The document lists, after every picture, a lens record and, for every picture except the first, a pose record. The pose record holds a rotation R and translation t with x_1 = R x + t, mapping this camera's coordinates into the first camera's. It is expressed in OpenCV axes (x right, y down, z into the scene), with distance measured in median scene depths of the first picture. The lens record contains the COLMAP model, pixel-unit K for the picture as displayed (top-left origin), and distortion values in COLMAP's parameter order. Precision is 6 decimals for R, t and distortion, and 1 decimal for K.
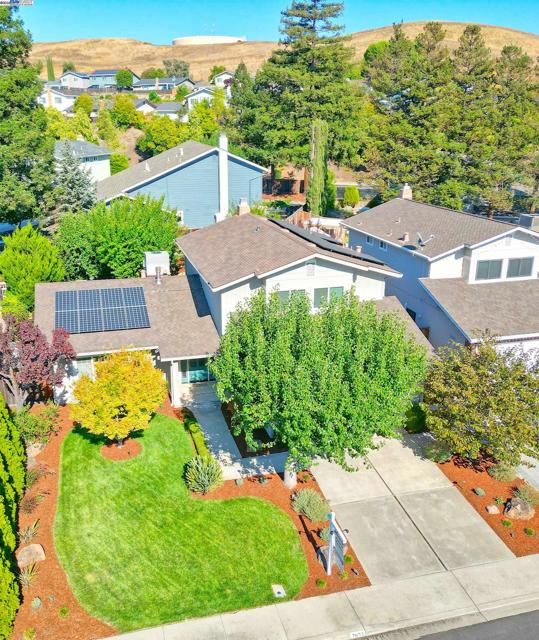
lens RADIAL K [[595.0, 0, 251.5], [0, 595.0, 320.0], [0, 0, 1]] dist [0.062513, -0.002384]
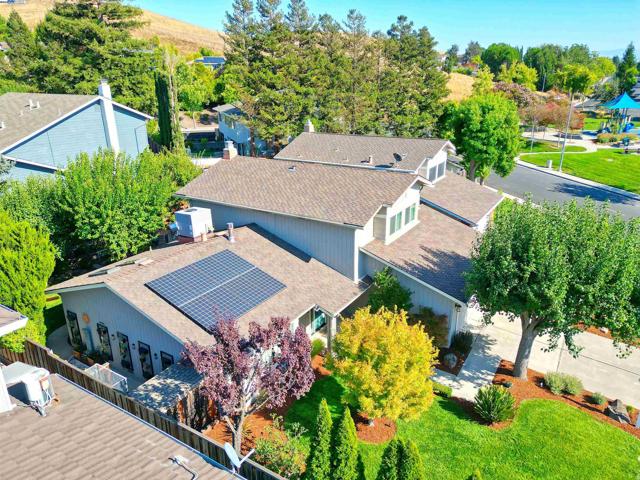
lens RADIAL K [[443.4, 0, 320.0], [0, 443.4, 240.0], [0, 0, 1]] dist [0.031936, -0.002217]
pose [[0.728981, -0.234475, 0.643124, -0.309224], [0.223969, 0.969494, 0.099596, -0.063393], [-0.646857, 0.071436, 0.759258, 0.262614]]
